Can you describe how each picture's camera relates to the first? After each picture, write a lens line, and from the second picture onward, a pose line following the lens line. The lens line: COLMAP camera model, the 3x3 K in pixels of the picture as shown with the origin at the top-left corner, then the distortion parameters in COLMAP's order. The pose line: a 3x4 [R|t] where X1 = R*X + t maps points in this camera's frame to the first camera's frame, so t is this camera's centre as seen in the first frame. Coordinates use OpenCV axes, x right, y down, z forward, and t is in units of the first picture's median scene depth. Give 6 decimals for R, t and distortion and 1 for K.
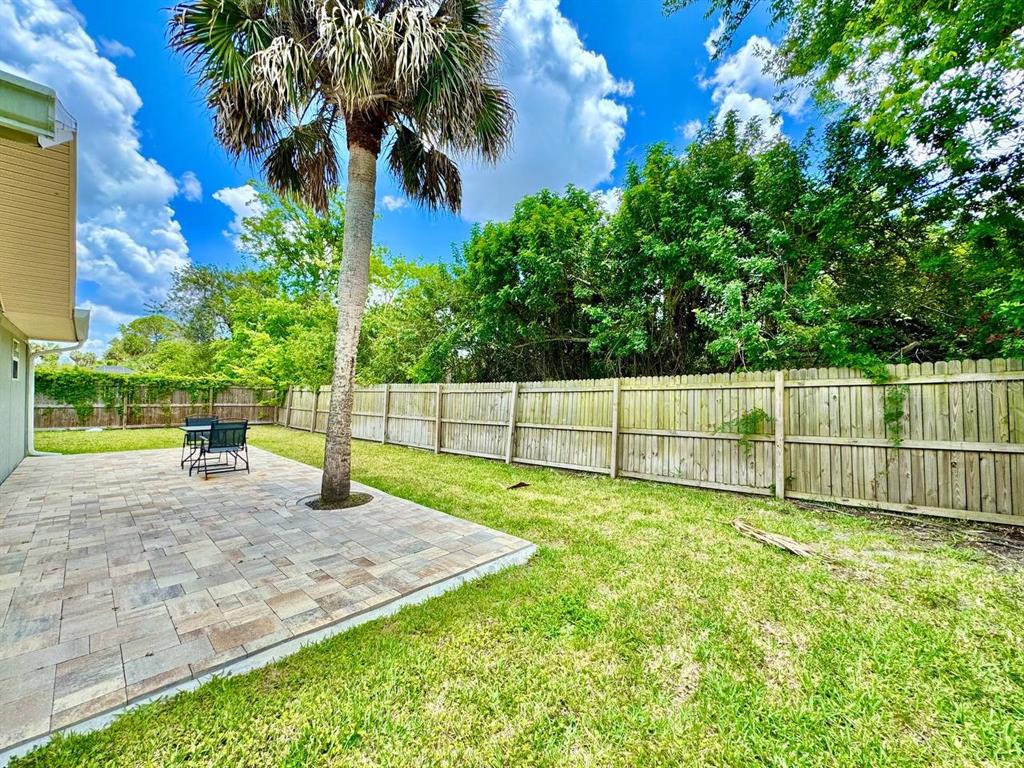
lens RADIAL K [[410.3, 0, 508.2], [0, 410.3, 385.6], [0, 0, 1]] dist [0.000936, -0.000012]
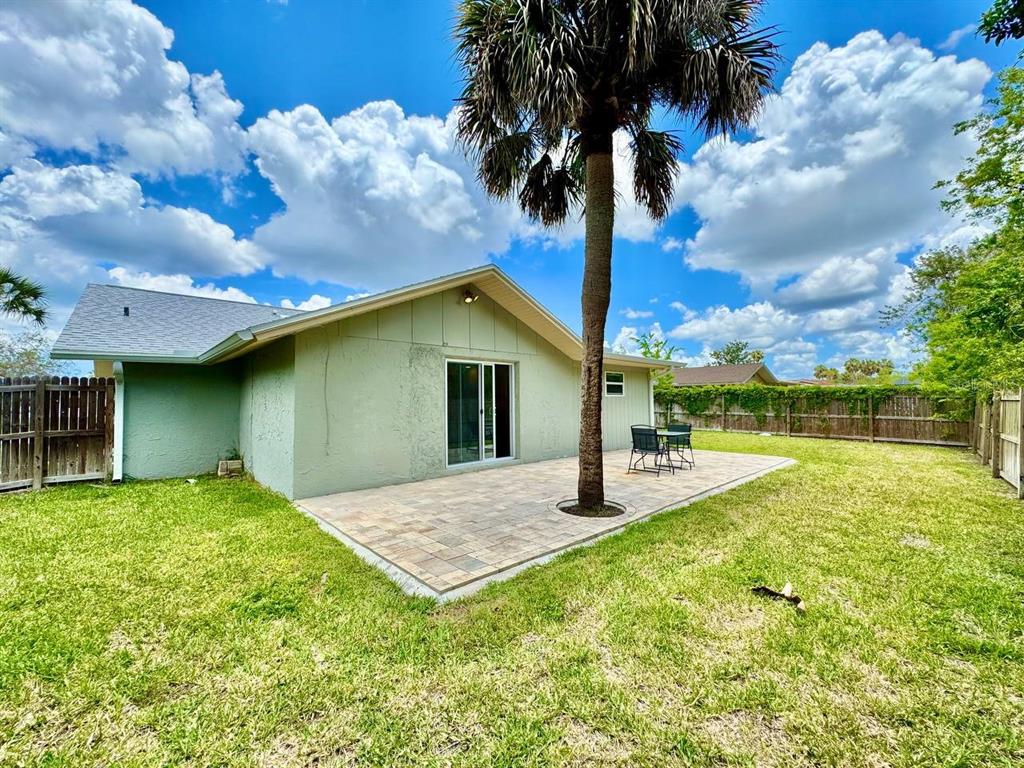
lens RADIAL K [[410.3, 0, 508.8], [0, 410.3, 390.1], [0, 0, 1]] dist [0.000936, -0.000012]
pose [[-0.050277, -0.032693, -0.998200, 0.660735], [0.016223, 0.999305, -0.033547, 0.019472], [0.998604, -0.017881, -0.049712, 0.909392]]
